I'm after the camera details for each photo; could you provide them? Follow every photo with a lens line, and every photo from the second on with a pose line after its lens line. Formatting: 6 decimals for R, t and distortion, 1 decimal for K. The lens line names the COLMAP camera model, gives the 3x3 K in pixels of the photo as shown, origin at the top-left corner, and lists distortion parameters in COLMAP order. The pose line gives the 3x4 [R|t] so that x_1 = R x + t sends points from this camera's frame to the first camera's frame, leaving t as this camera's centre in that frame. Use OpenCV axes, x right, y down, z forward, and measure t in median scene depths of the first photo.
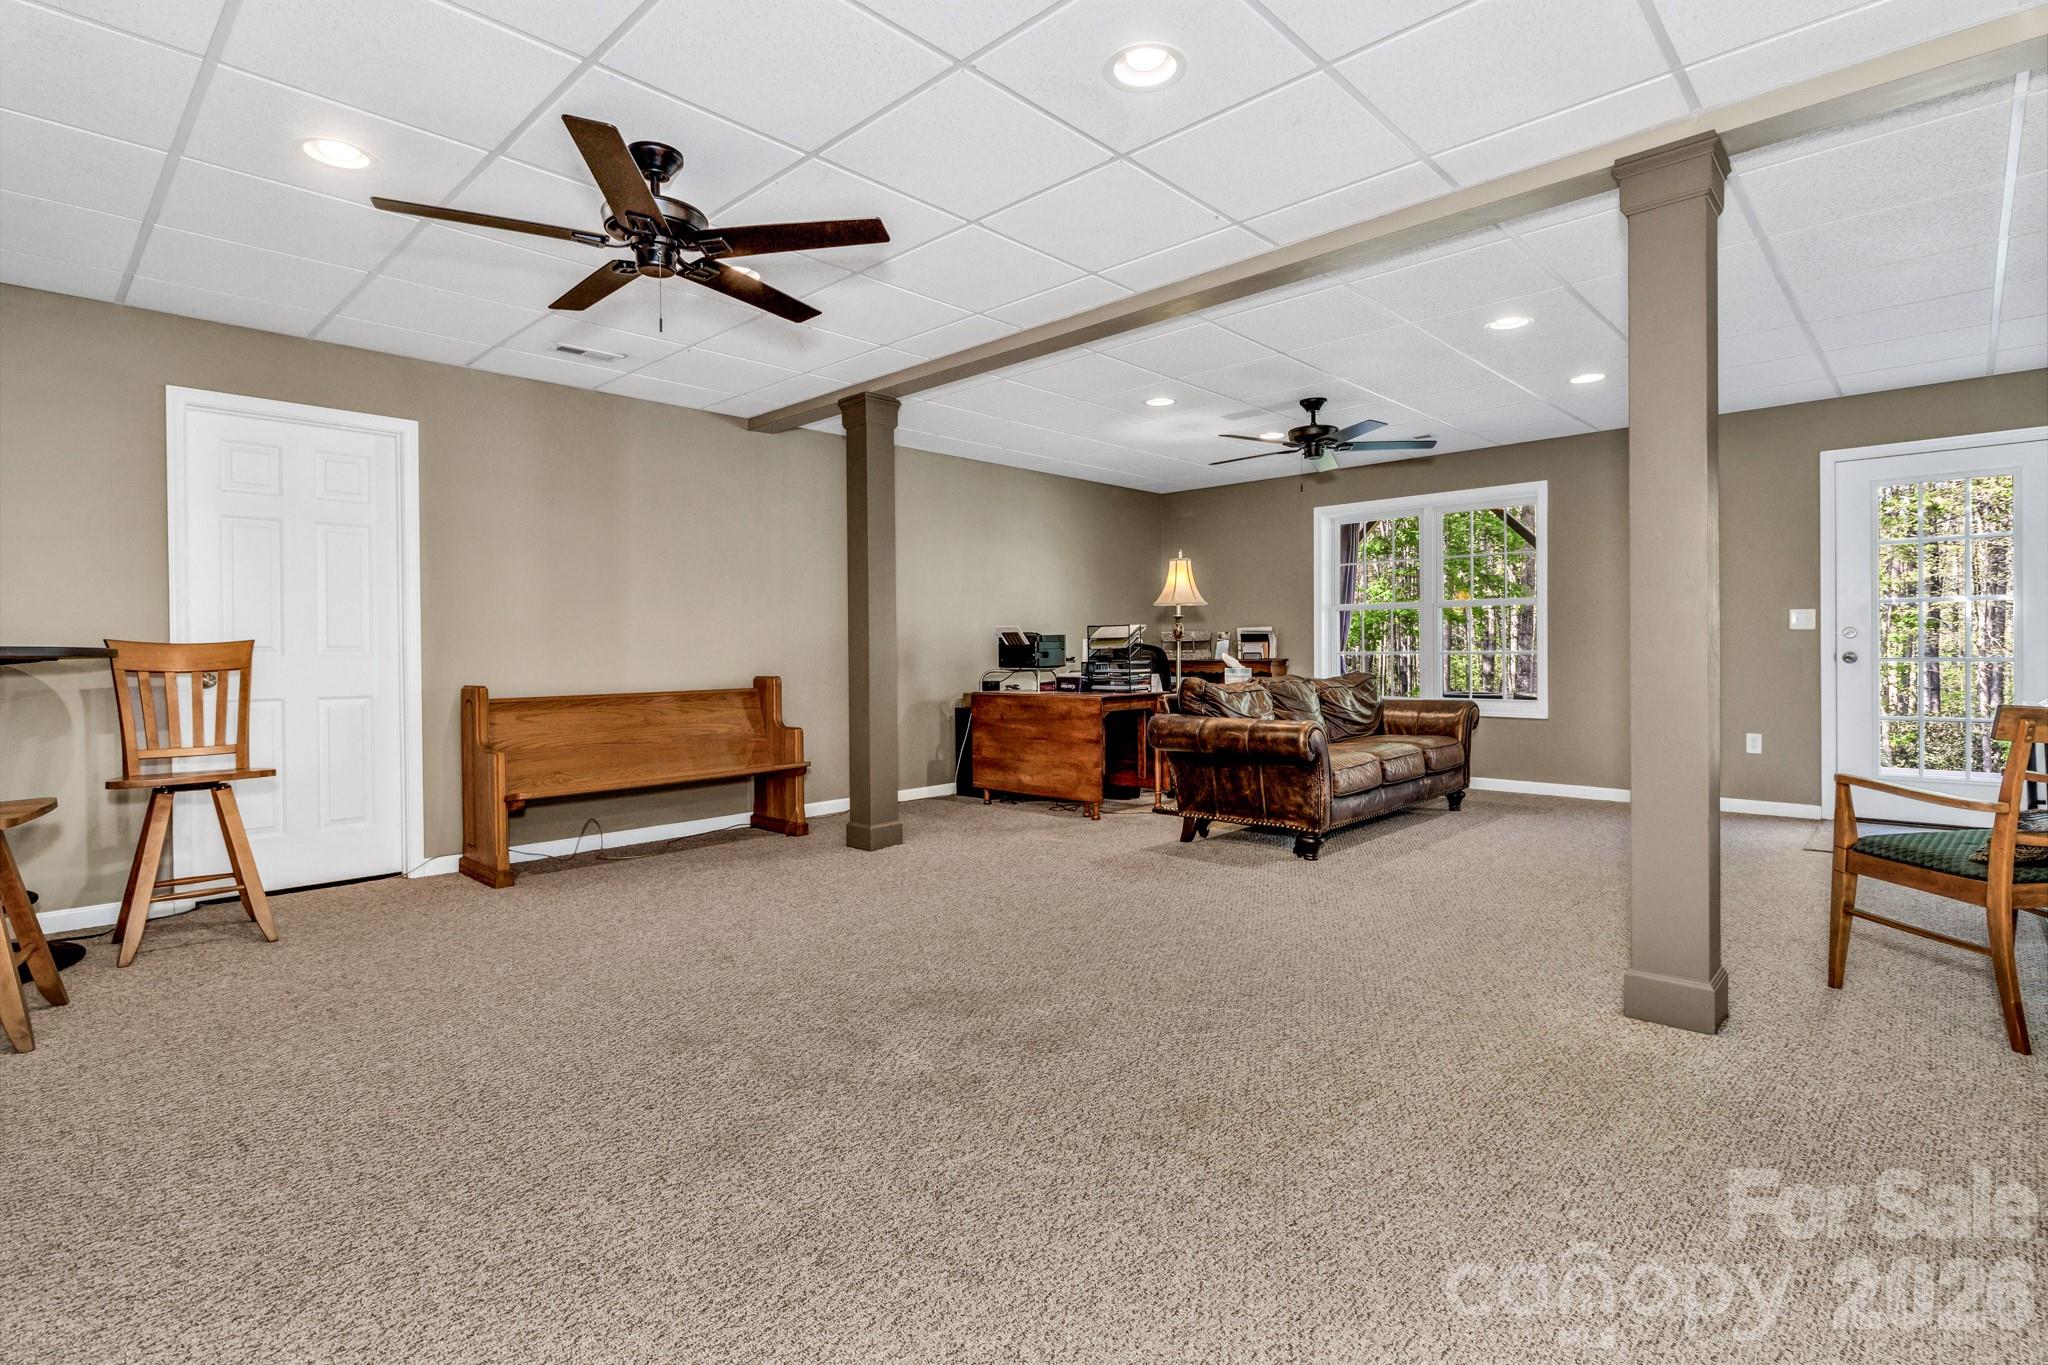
lens RADIAL K [[984.1, 0, 1028.0], [0, 984.1, 669.4], [0, 0, 1]] dist [-0.000929, -0.000244]
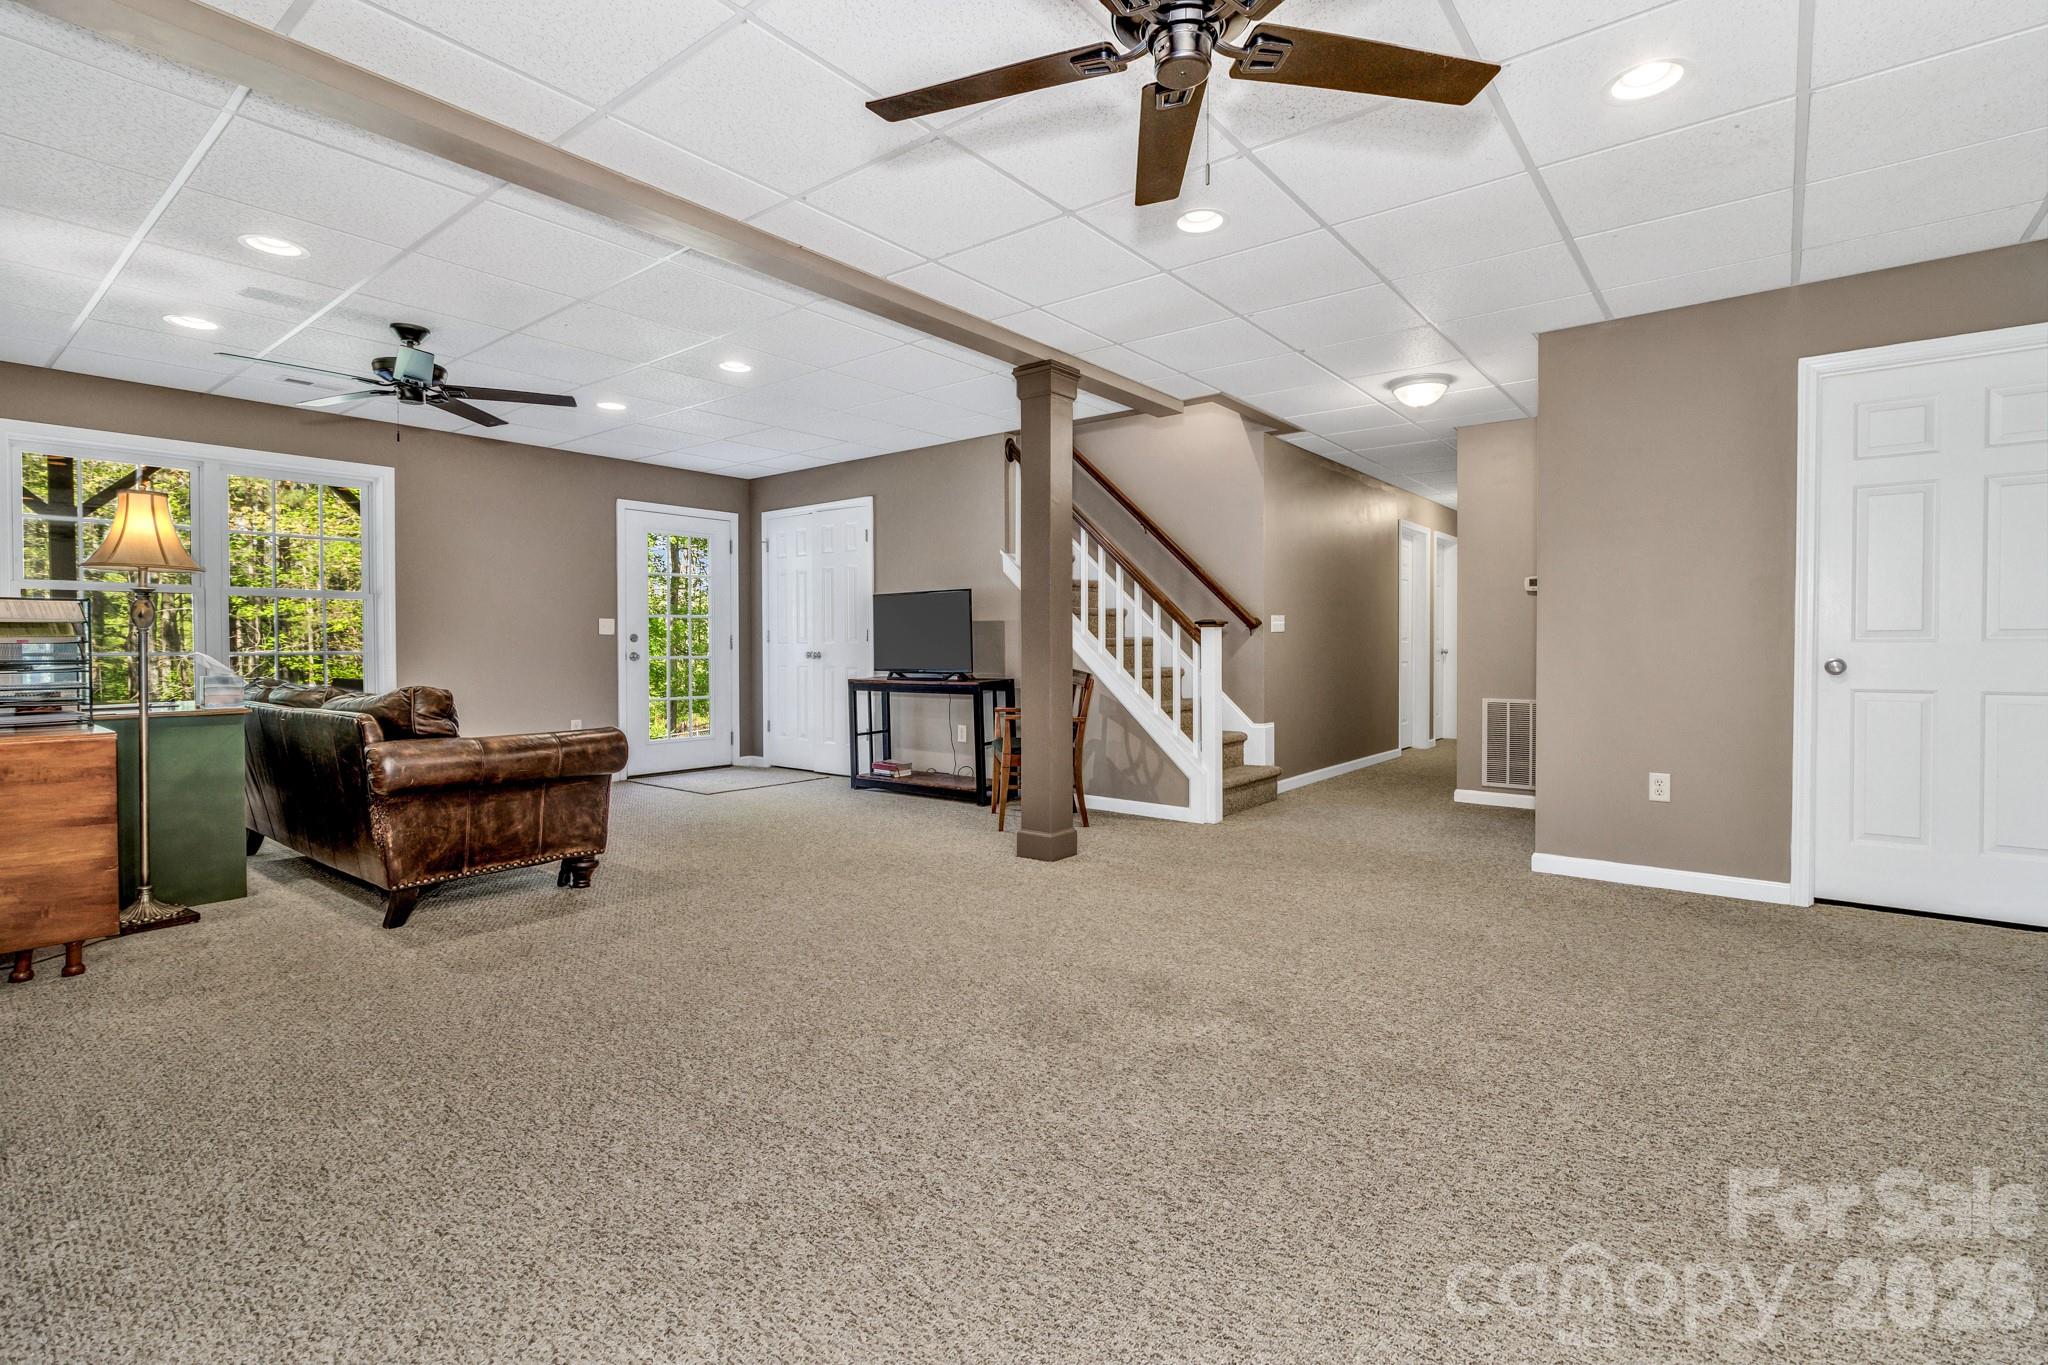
lens RADIAL K [[954.0, 0, 1025.3], [0, 954.0, 670.4], [0, 0, 1]] dist [-0.002531, 0.003894]
pose [[-0.092370, -0.015651, 0.995602, -0.575414], [0.021324, 0.999616, 0.017693, -0.005667], [-0.995496, 0.022864, -0.092001, 0.662562]]
